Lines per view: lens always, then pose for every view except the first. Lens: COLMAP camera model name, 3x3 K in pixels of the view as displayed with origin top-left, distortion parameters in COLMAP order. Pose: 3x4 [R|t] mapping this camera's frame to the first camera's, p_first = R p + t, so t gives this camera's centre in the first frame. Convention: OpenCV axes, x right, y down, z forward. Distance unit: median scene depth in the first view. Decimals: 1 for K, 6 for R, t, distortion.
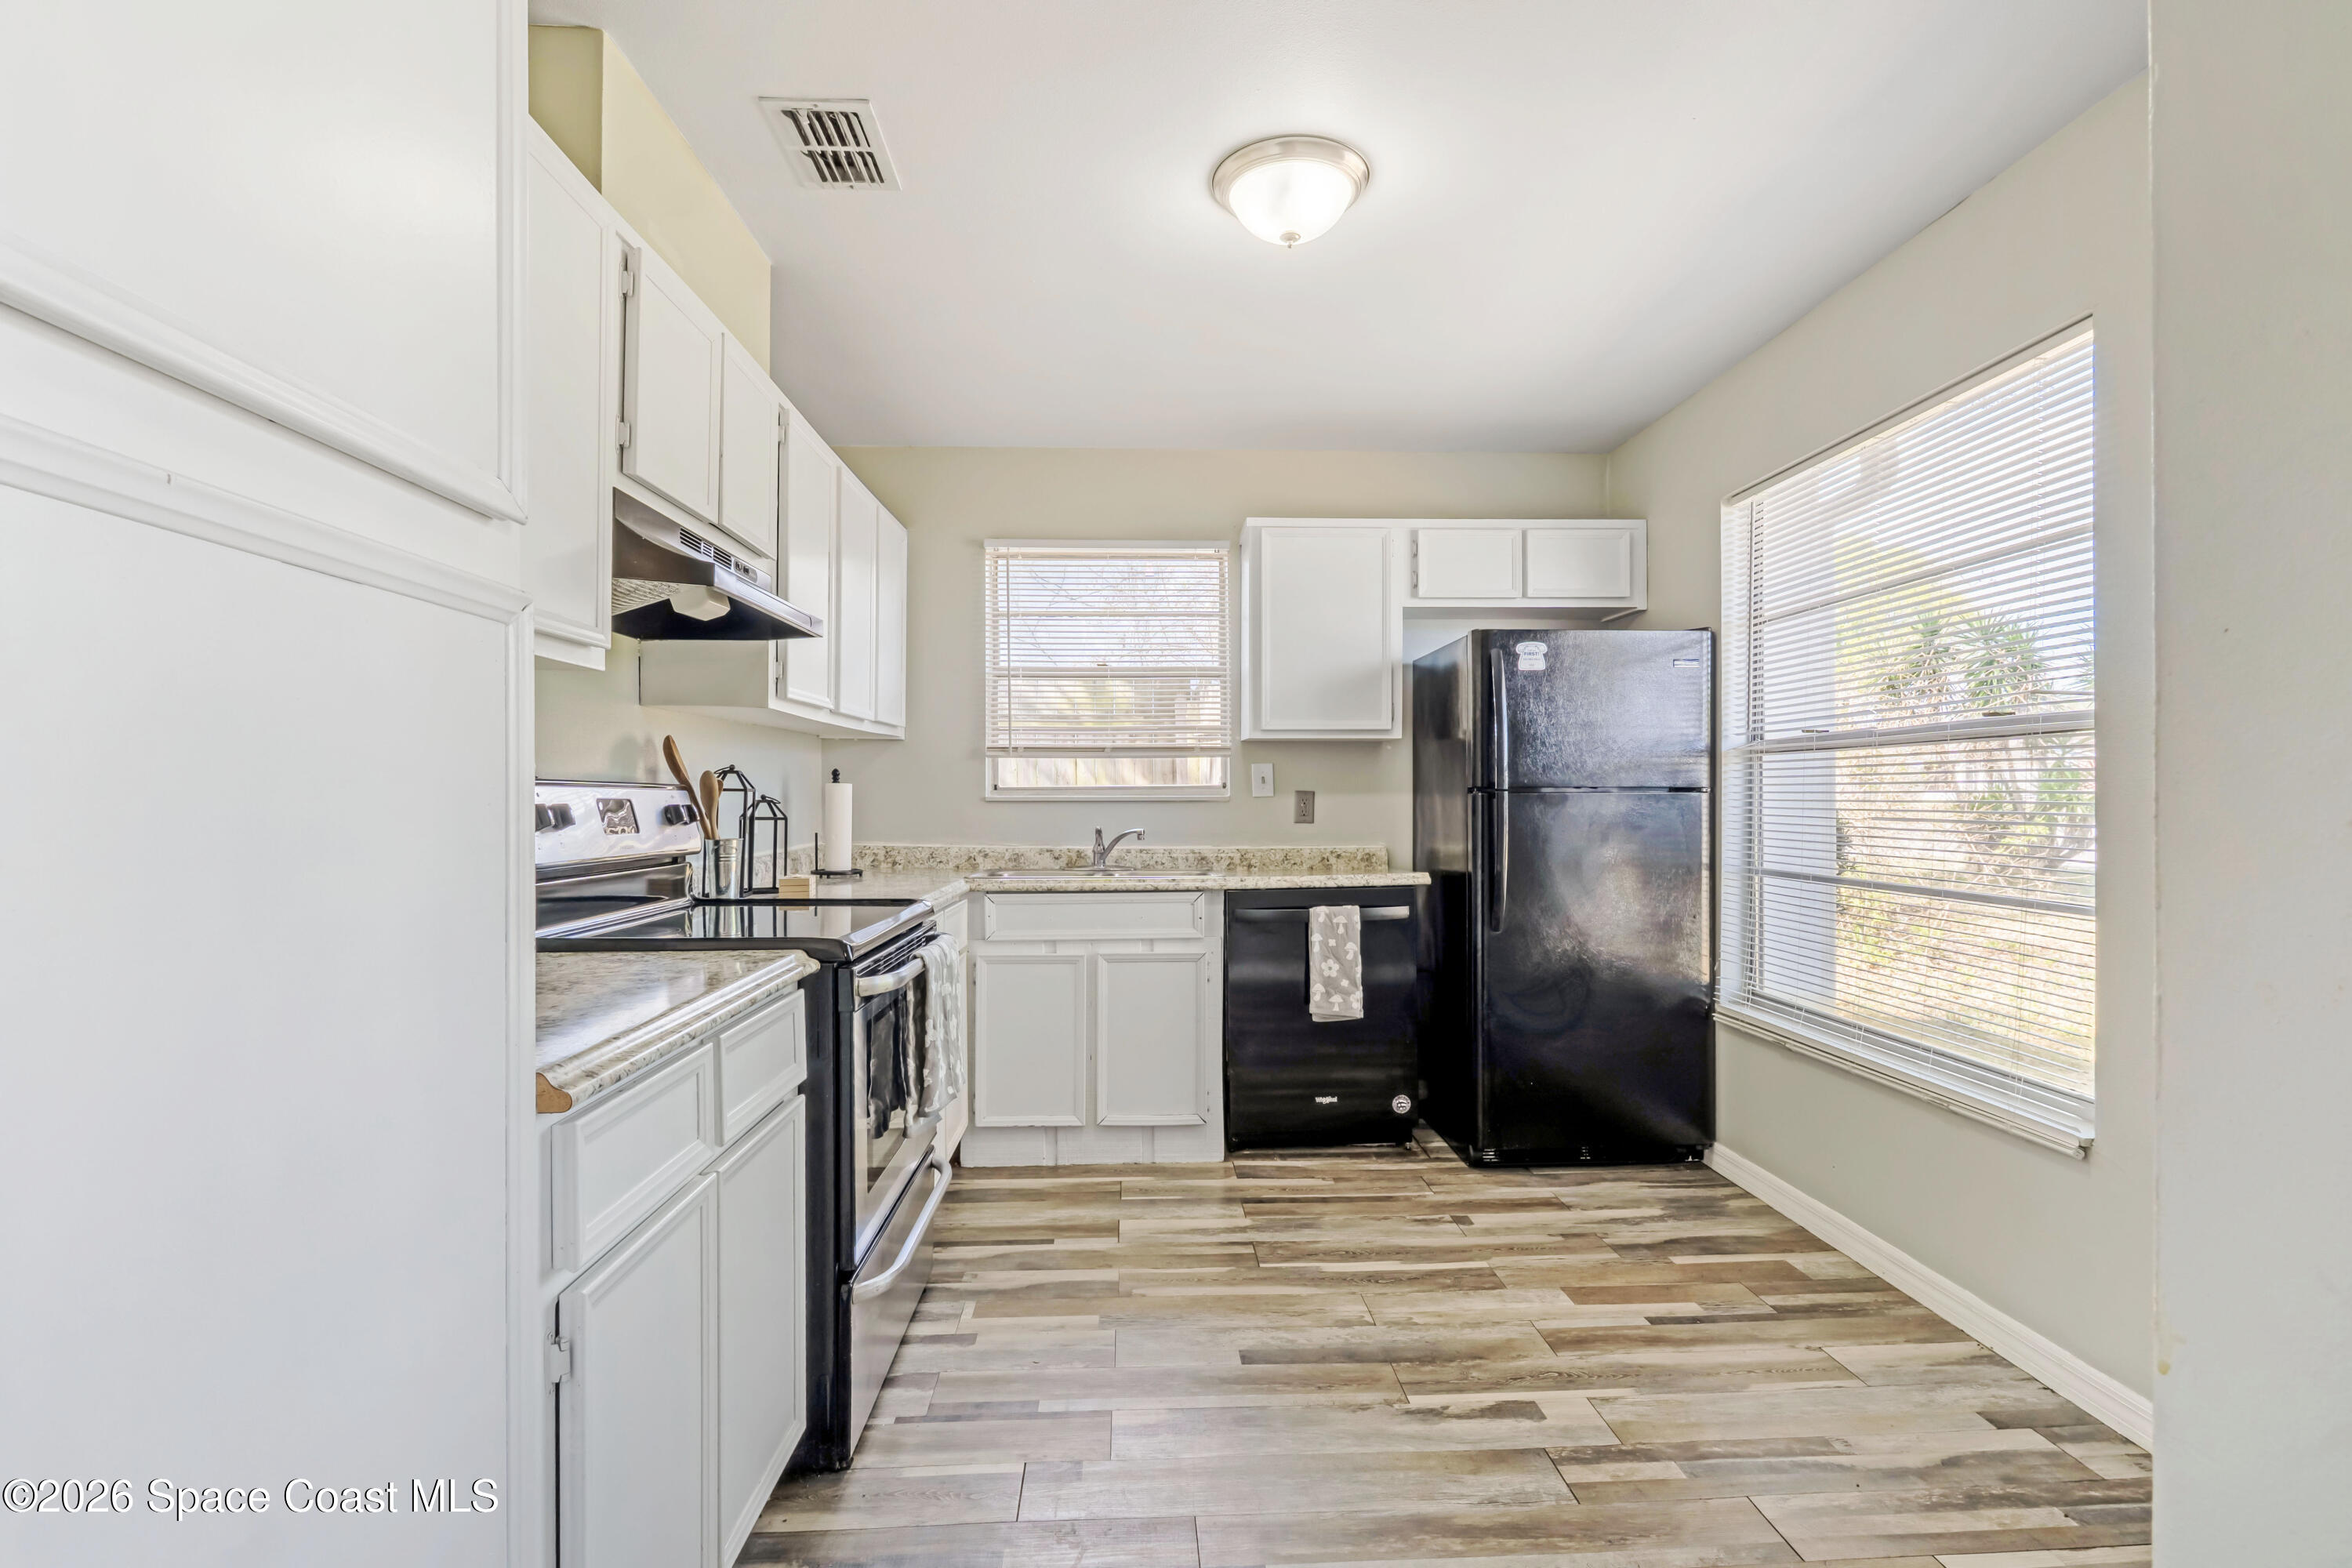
lens RADIAL K [[1083.1, 0, 1184.7], [0, 1083.1, 782.9], [0, 0, 1]] dist [-0.004837, -0.000794]
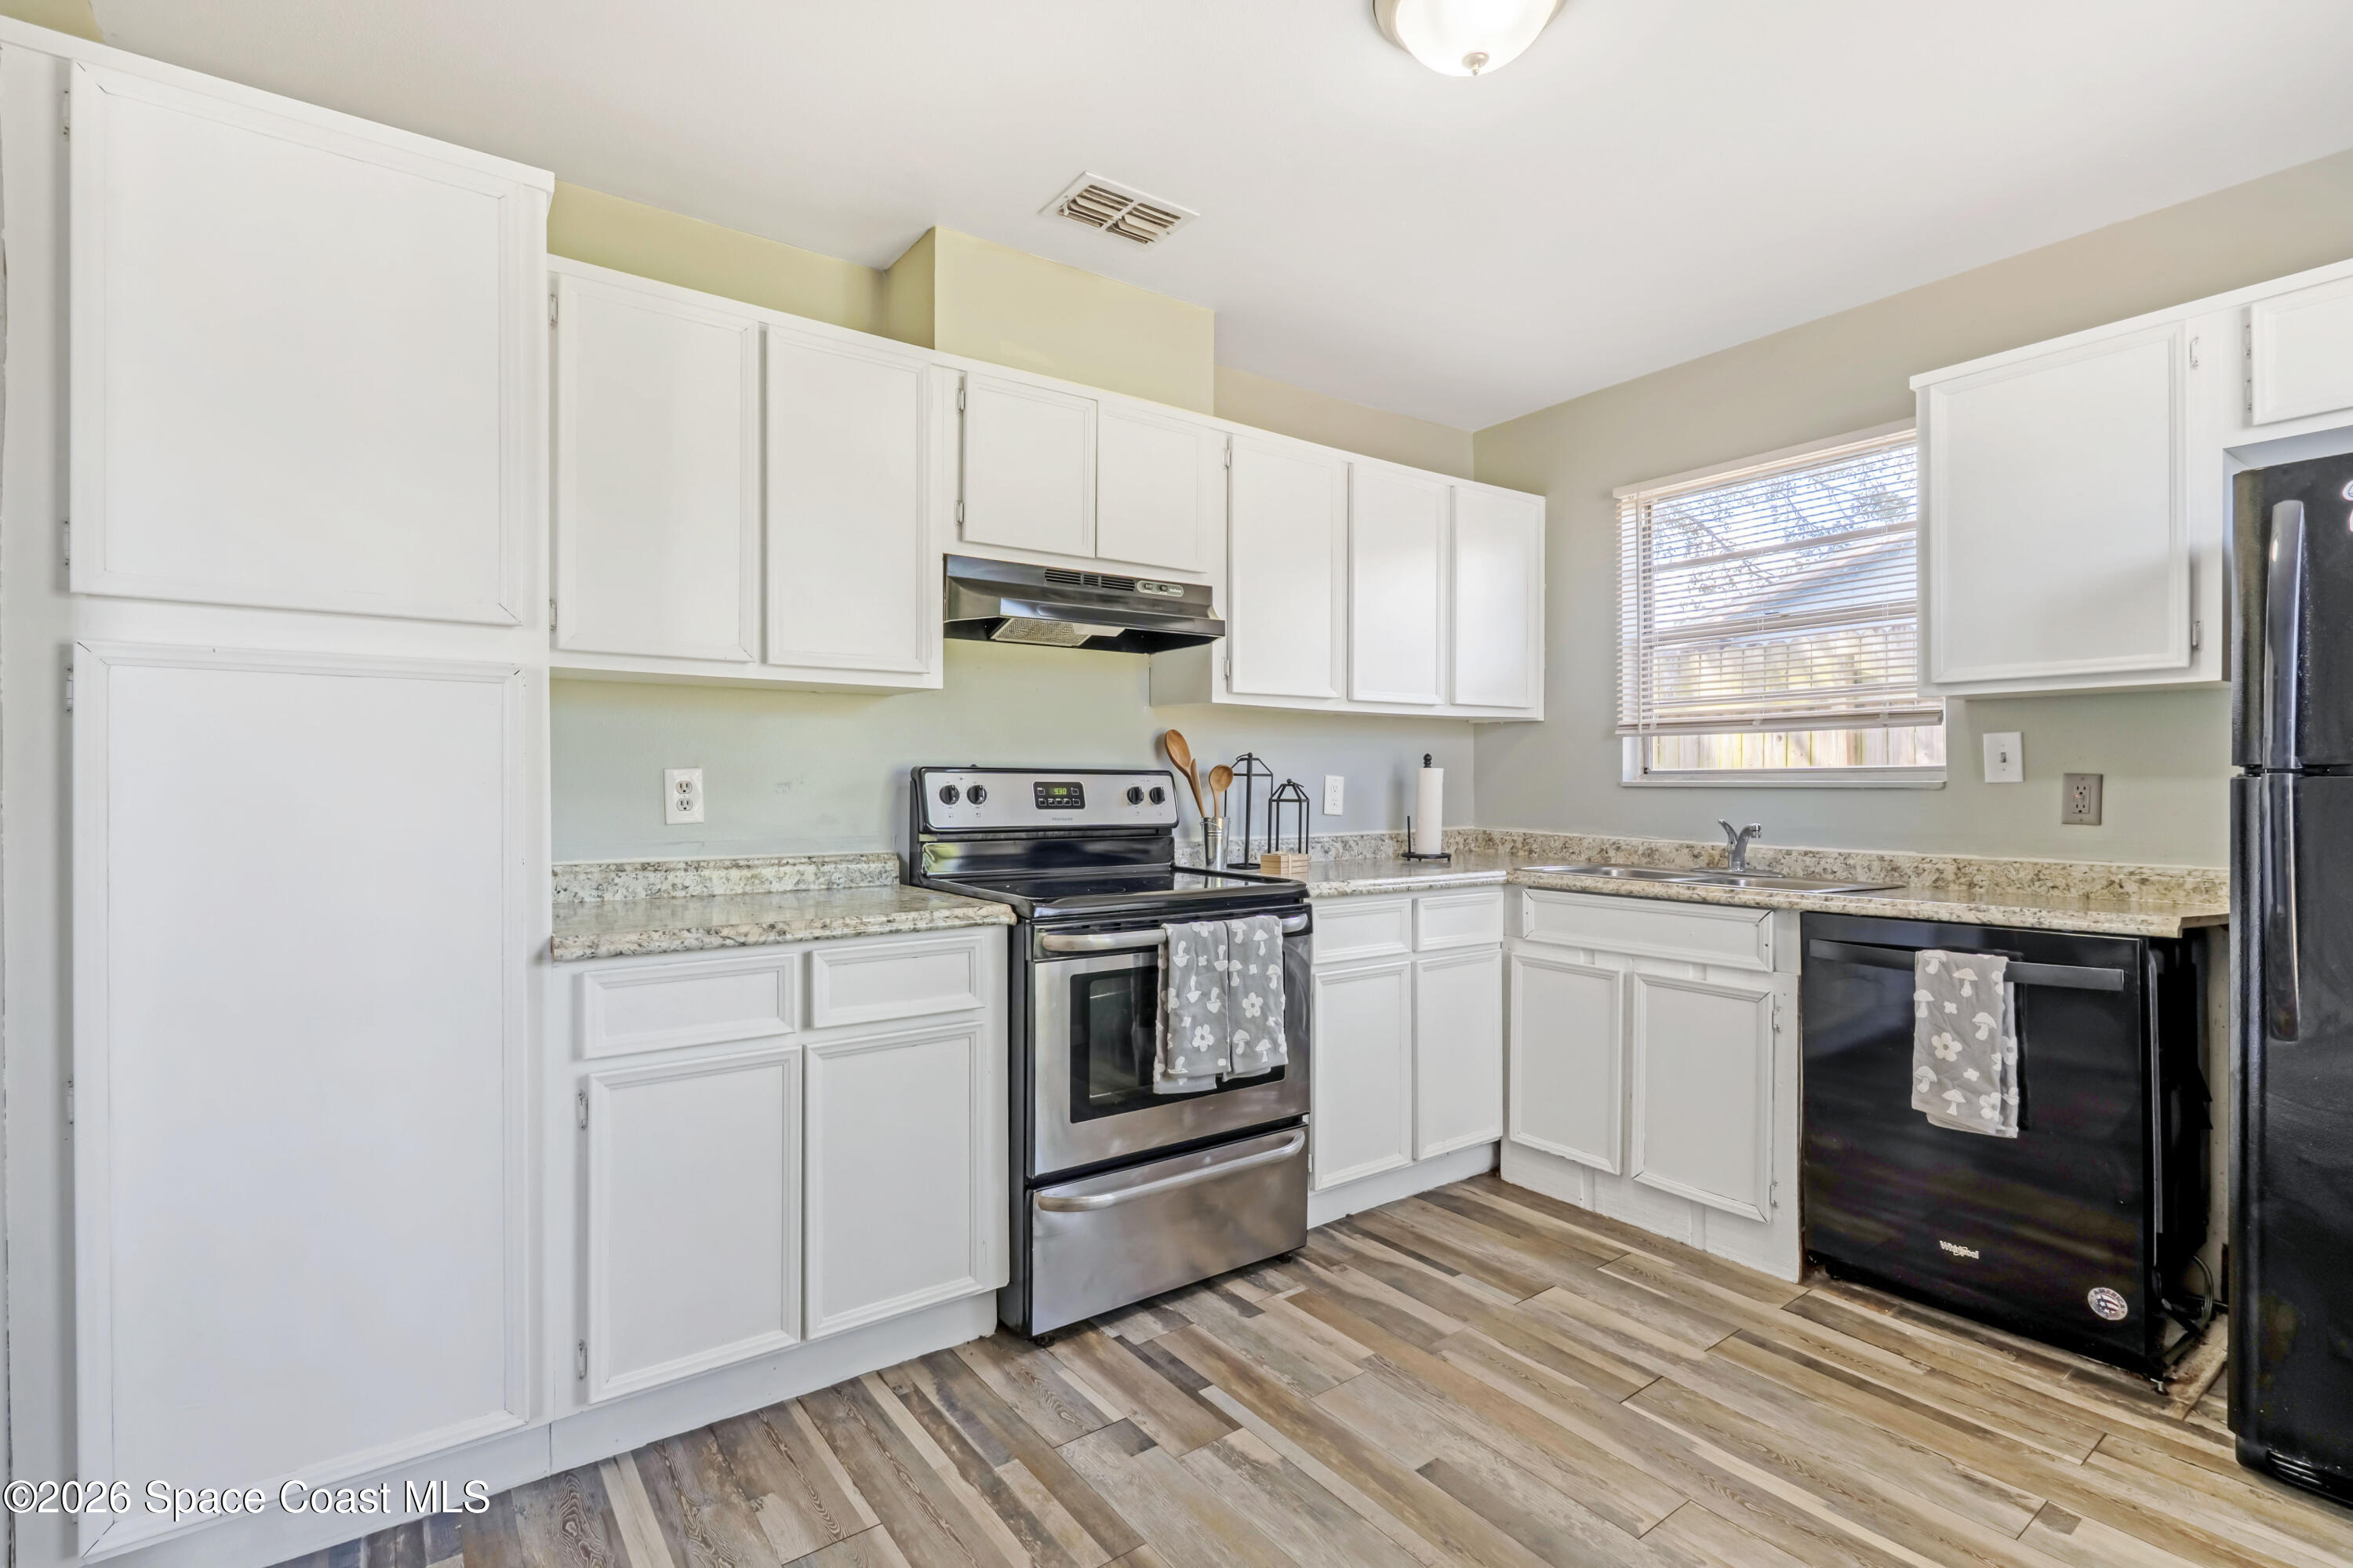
lens RADIAL K [[1079.1, 0, 1177.4], [0, 1079.1, 773.7], [0, 0, 1]] dist [-0.002493, -0.000269]
pose [[0.555278, -0.003836, -0.831656, 0.413448], [0.008098, 0.999967, 0.000794, 0.003266], [0.831625, -0.007176, 0.555291, 0.257961]]
